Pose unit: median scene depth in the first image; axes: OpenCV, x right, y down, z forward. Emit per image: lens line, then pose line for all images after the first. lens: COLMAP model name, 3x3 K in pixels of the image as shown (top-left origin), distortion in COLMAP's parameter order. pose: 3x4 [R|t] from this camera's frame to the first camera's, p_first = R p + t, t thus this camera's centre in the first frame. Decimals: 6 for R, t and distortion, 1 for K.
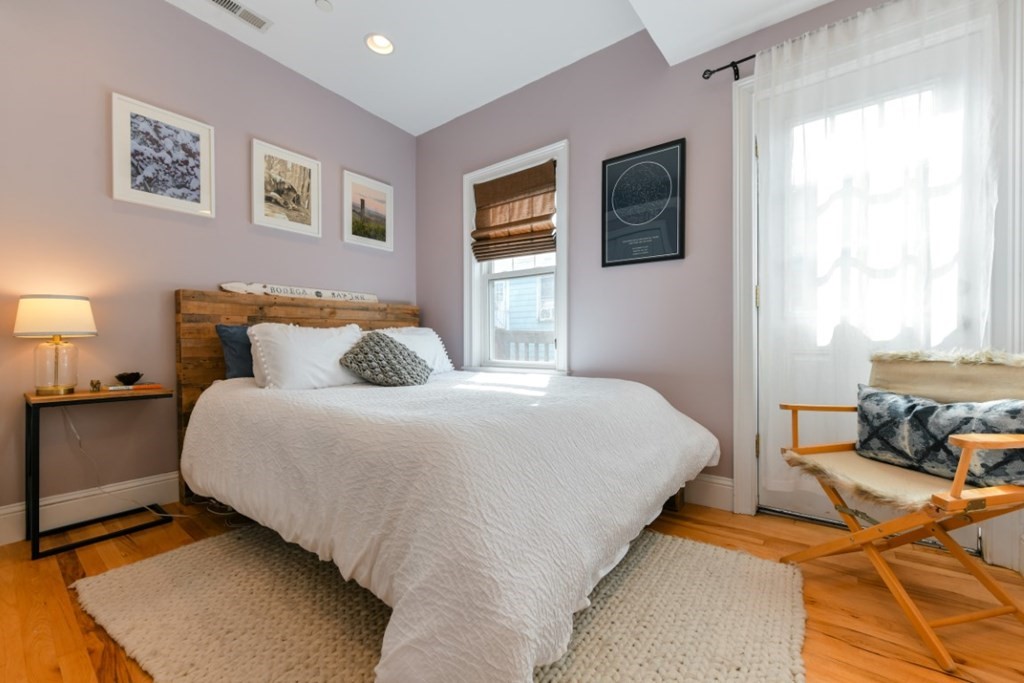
lens RADIAL K [[409.8, 0, 513.1], [0, 409.8, 342.2], [0, 0, 1]] dist [-0.000814, -0.001989]
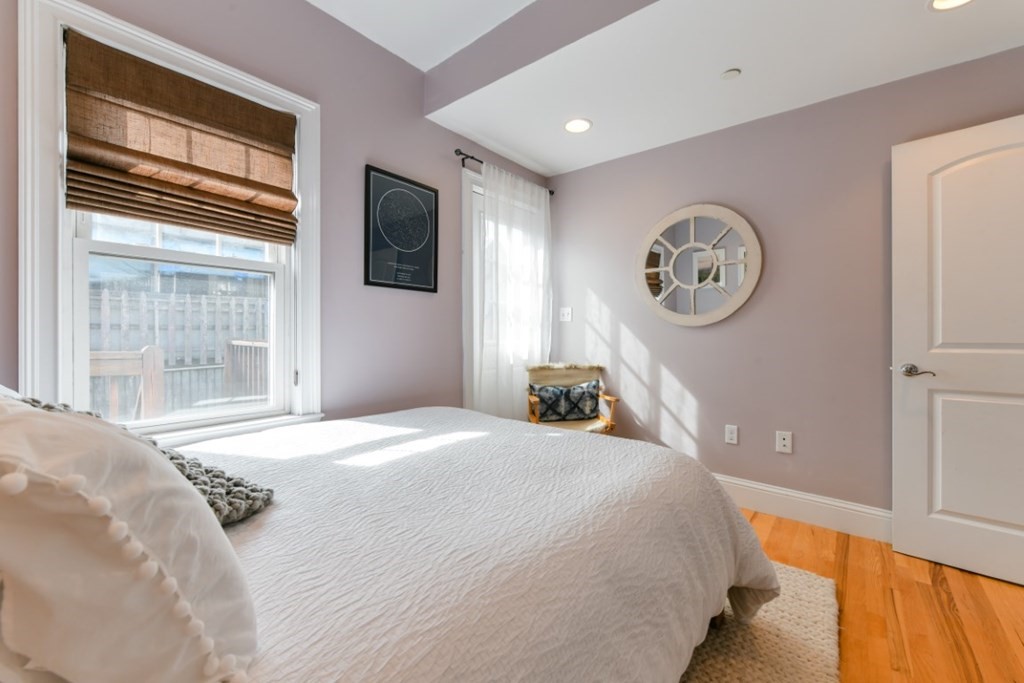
lens RADIAL K [[409.8, 0, 512.6], [0, 409.8, 336.1], [0, 0, 1]] dist [-0.000814, -0.001989]
pose [[0.028220, 0.003512, 0.999596, -0.680468], [0.013562, 0.999900, -0.003896, -0.071266], [-0.999510, 0.013666, 0.028170, 0.706137]]
